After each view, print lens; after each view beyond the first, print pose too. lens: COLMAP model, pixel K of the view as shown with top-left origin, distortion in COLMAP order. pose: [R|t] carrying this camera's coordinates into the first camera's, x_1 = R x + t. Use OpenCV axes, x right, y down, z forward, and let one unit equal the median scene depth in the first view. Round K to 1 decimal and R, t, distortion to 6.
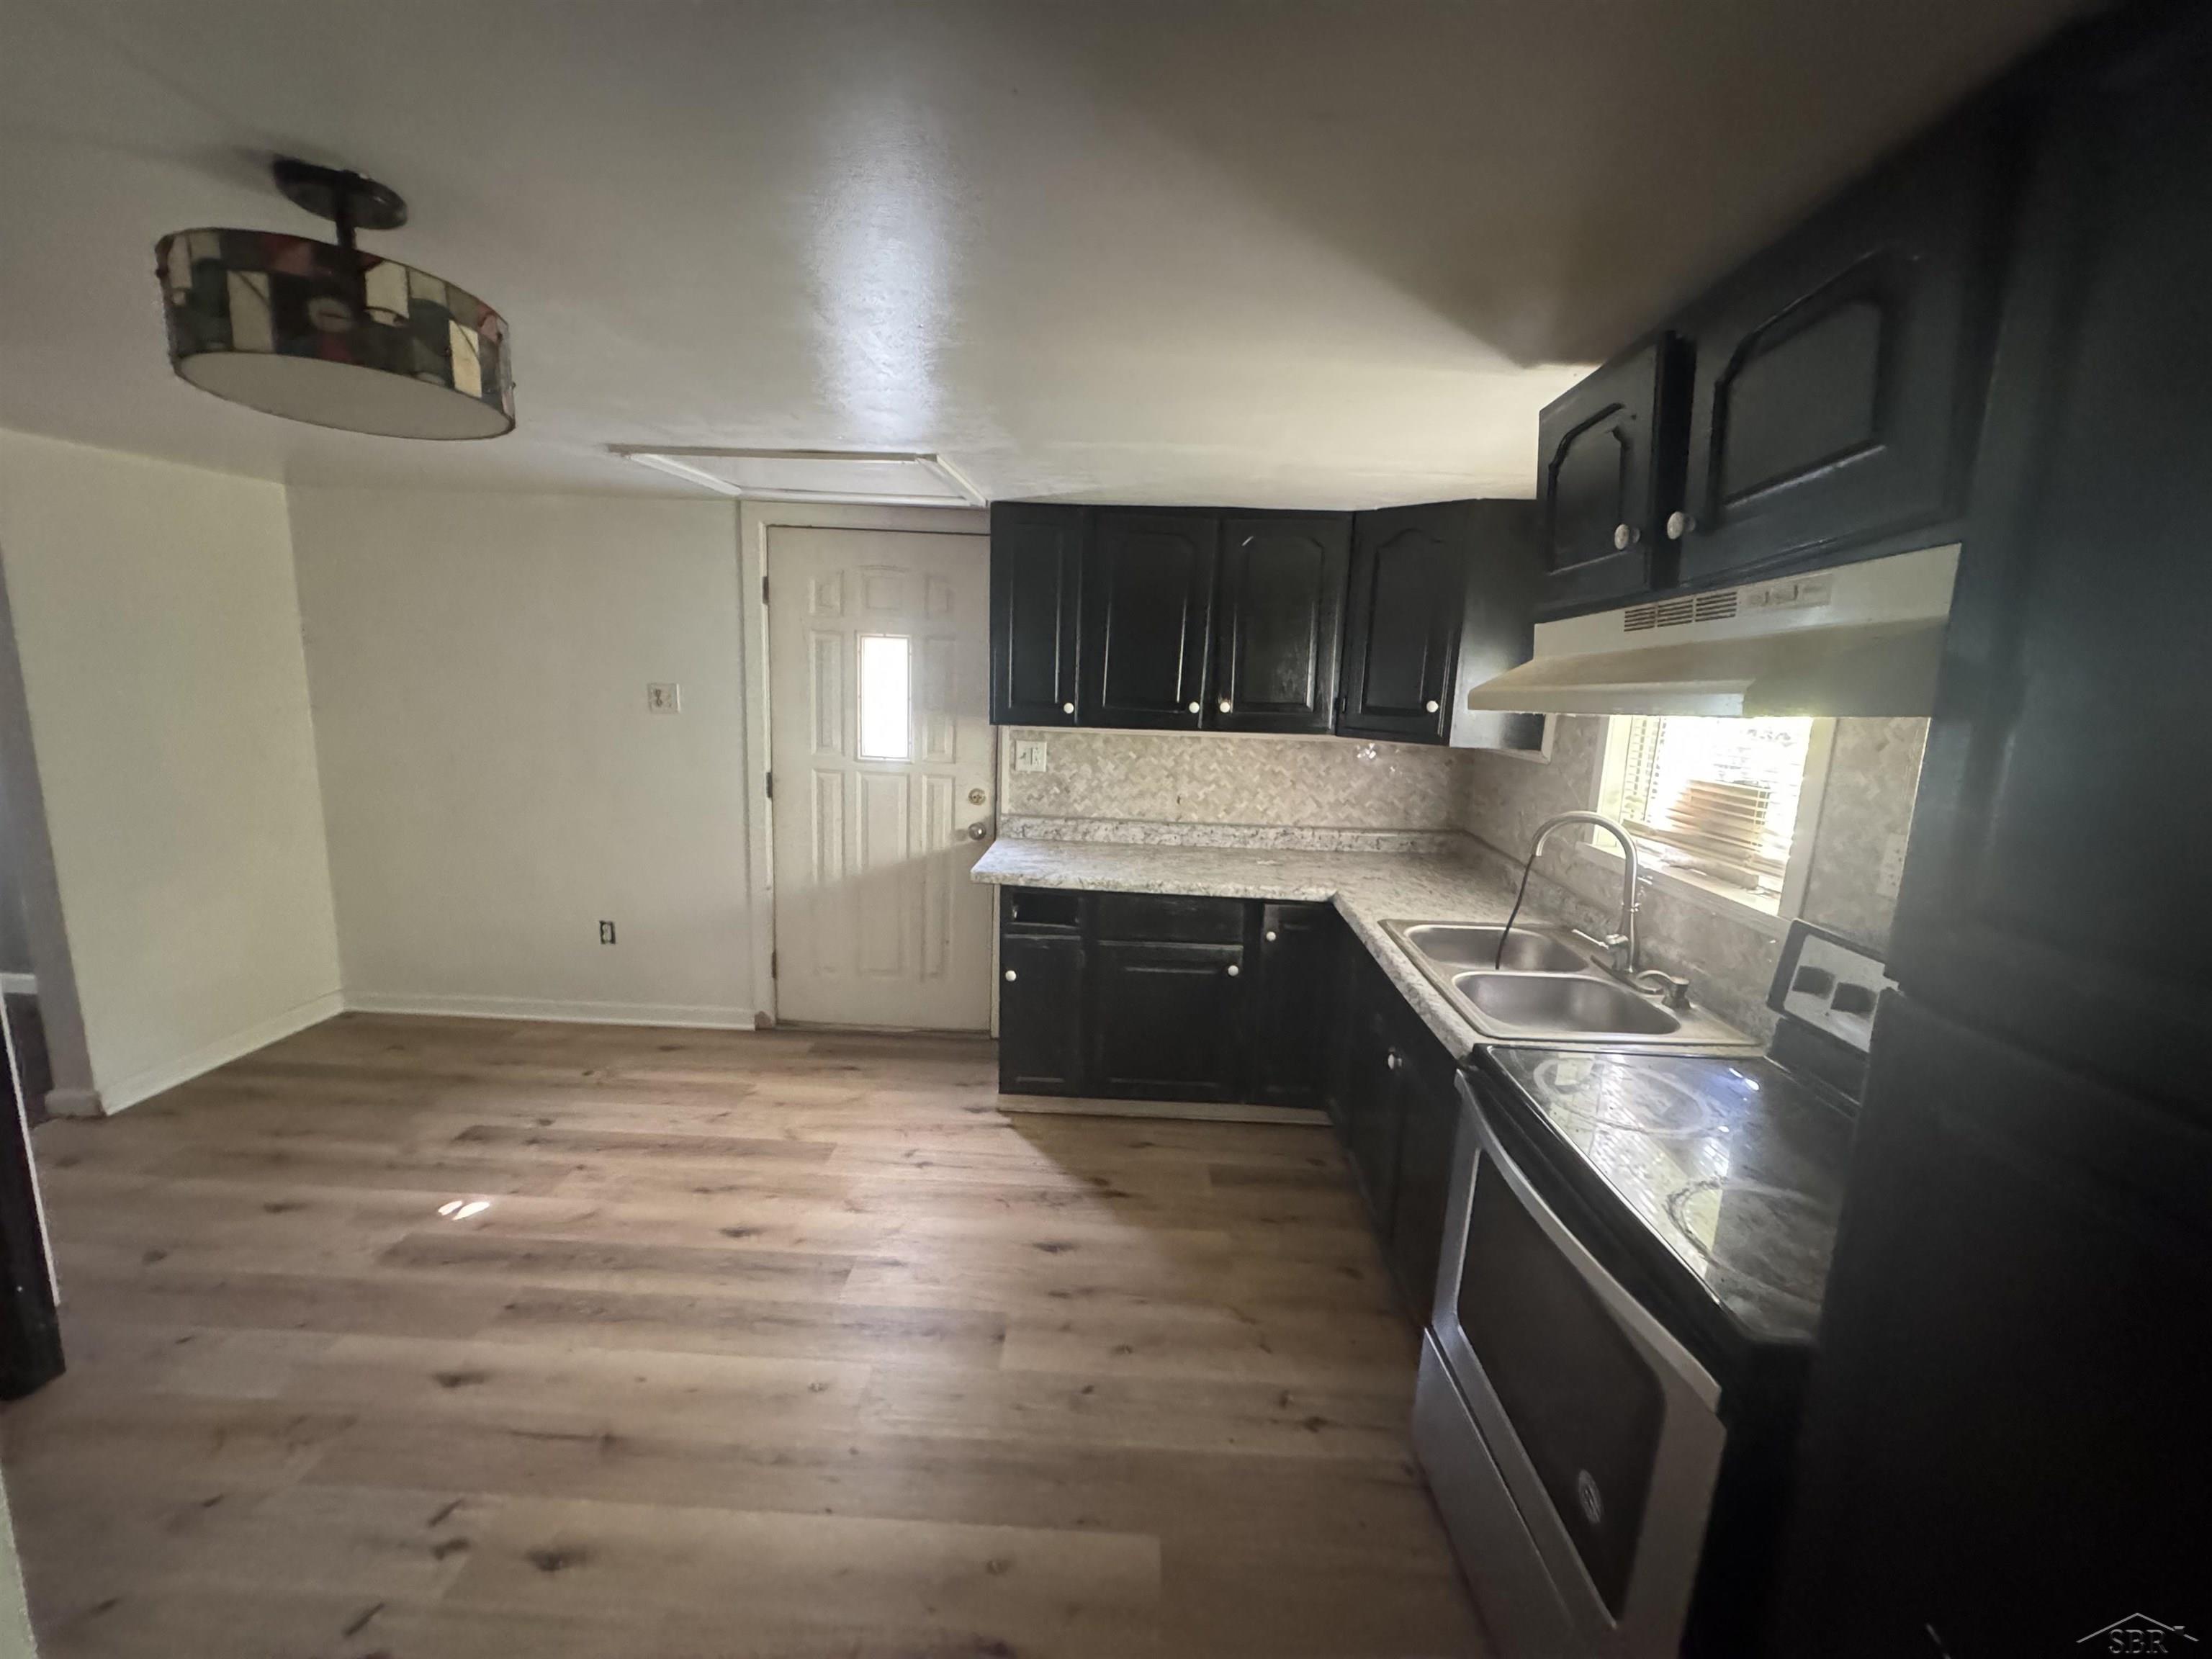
lens RADIAL K [[878.8, 0, 1116.3], [0, 878.8, 841.5], [0, 0, 1]] dist [0.002618, -0.000192]
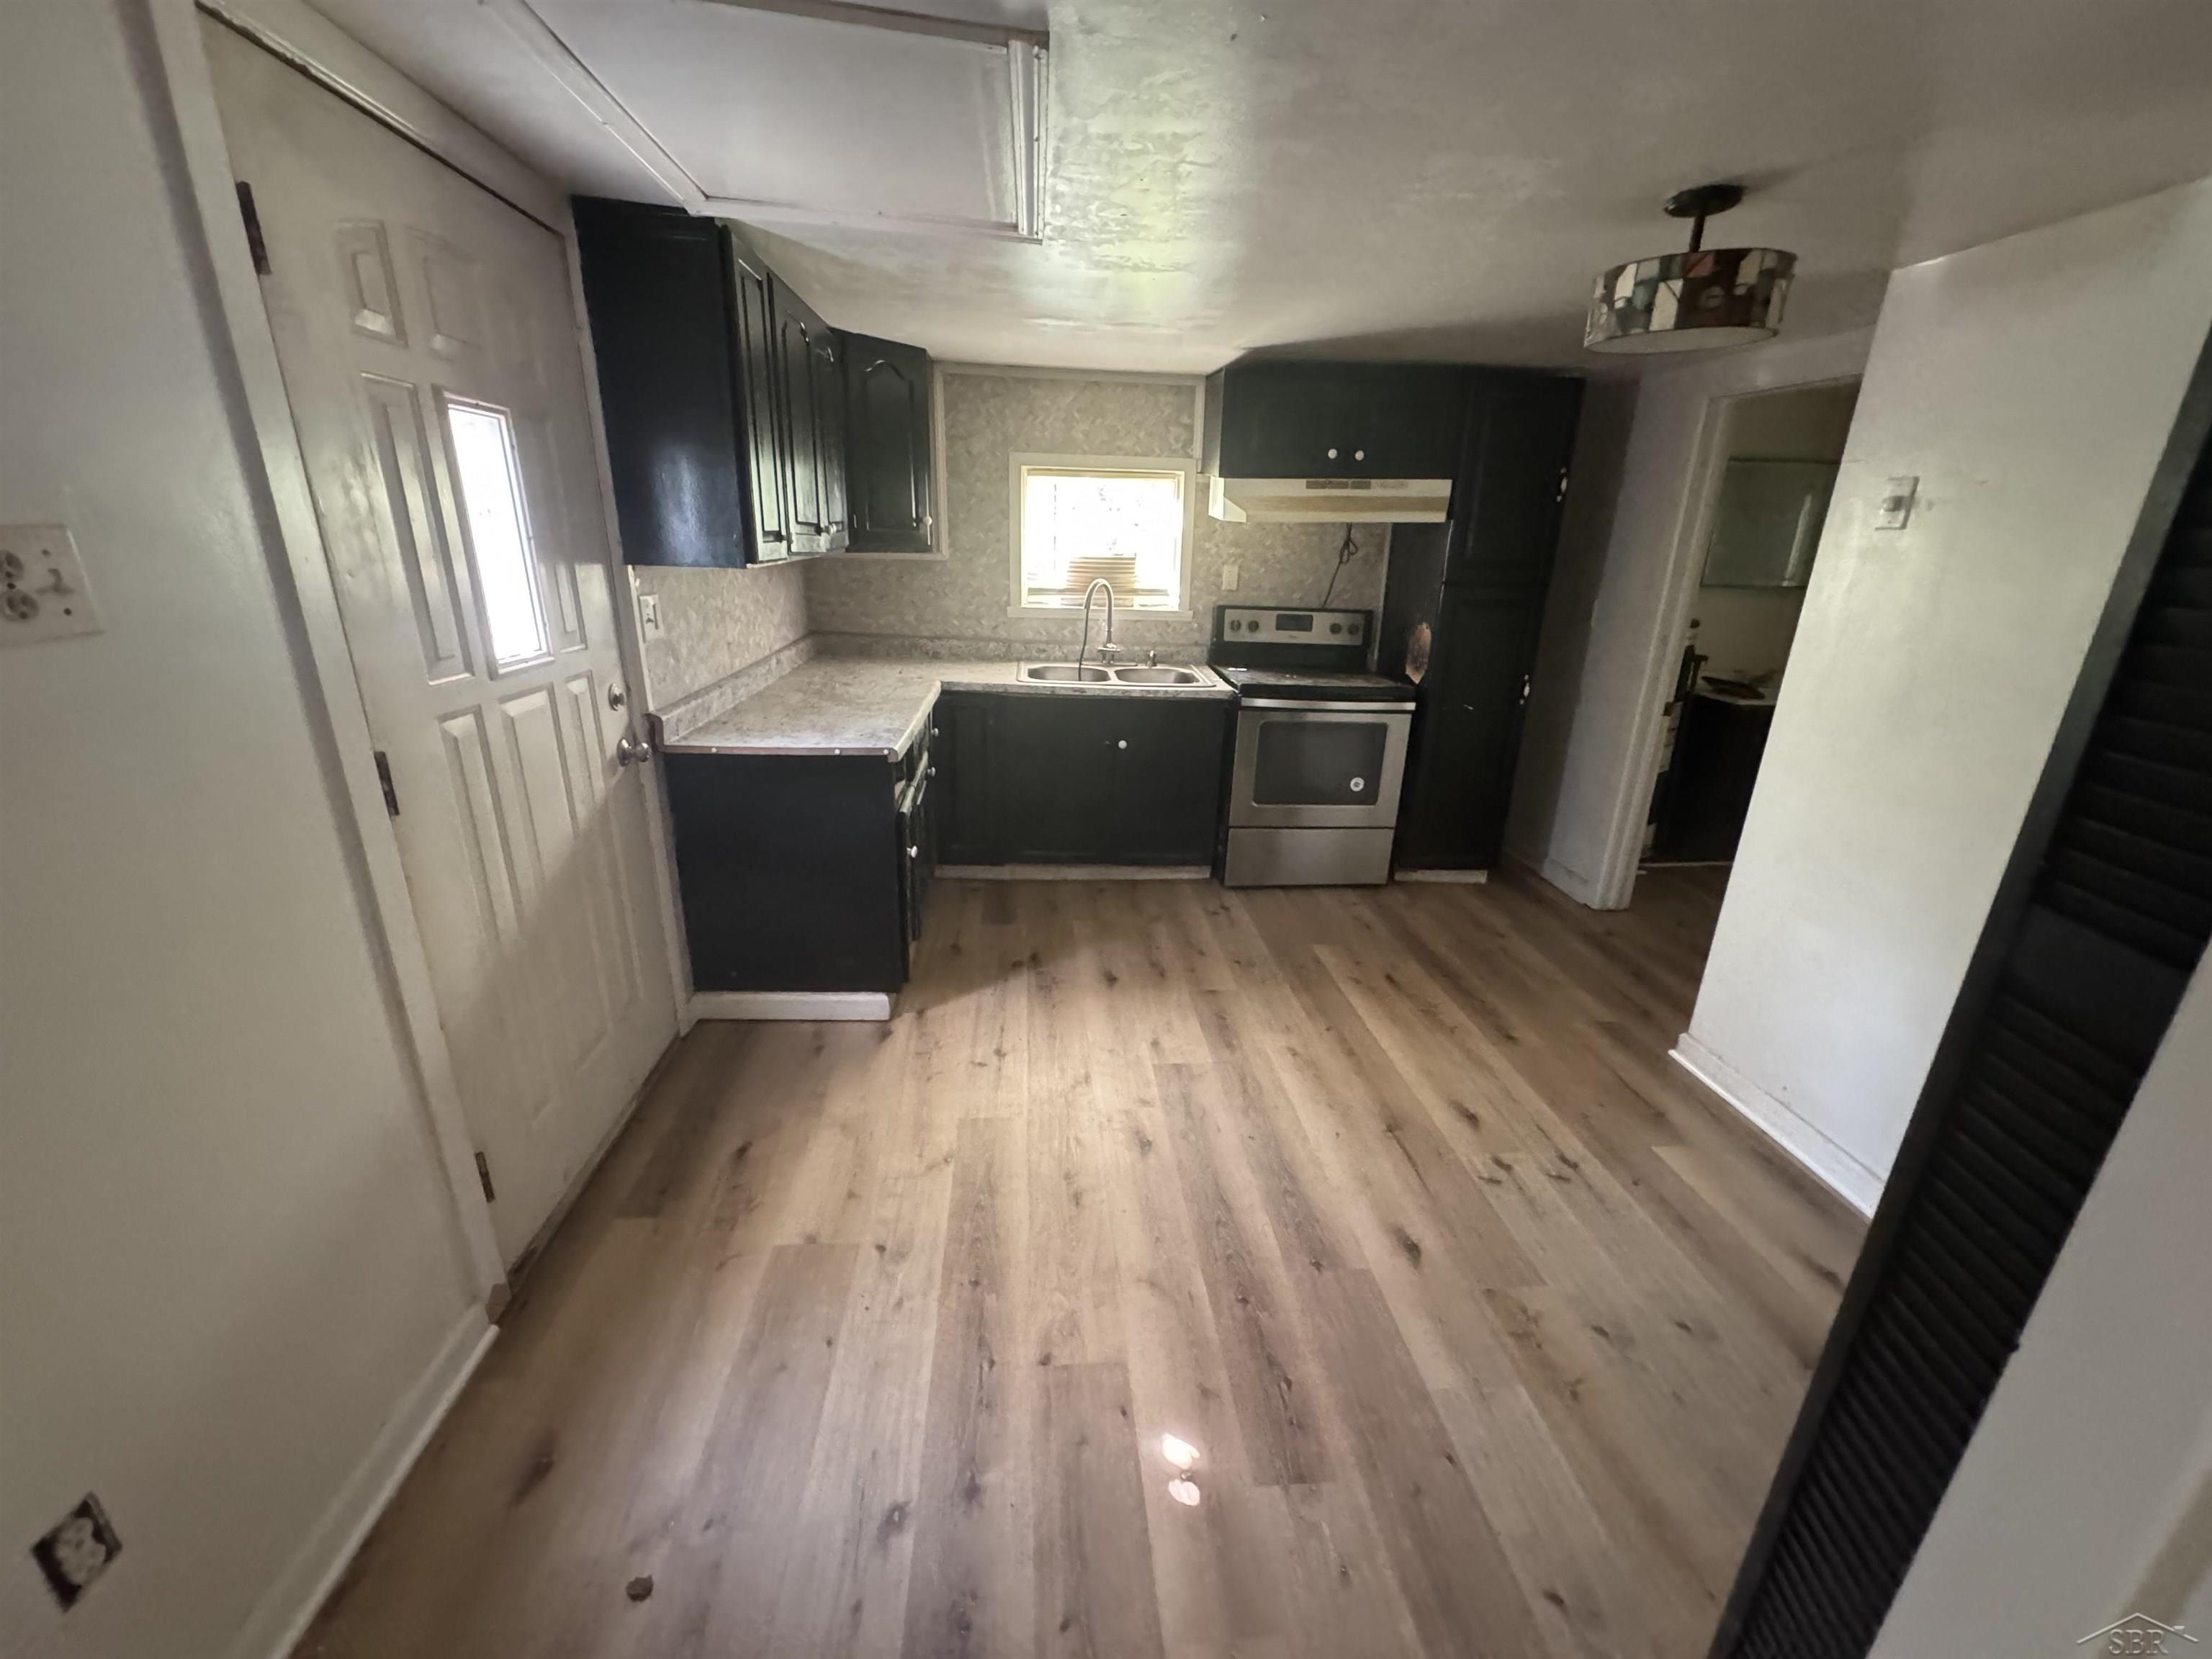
lens RADIAL K [[878.8, 0, 1107.1], [0, 878.8, 822.5], [0, 0, 1]] dist [0.002618, -0.000192]
pose [[-0.104979, -0.354508, 0.929141, -1.139498], [0.156092, 0.916849, 0.367455, -0.203056], [-0.982148, 0.183607, -0.040914, 0.996849]]
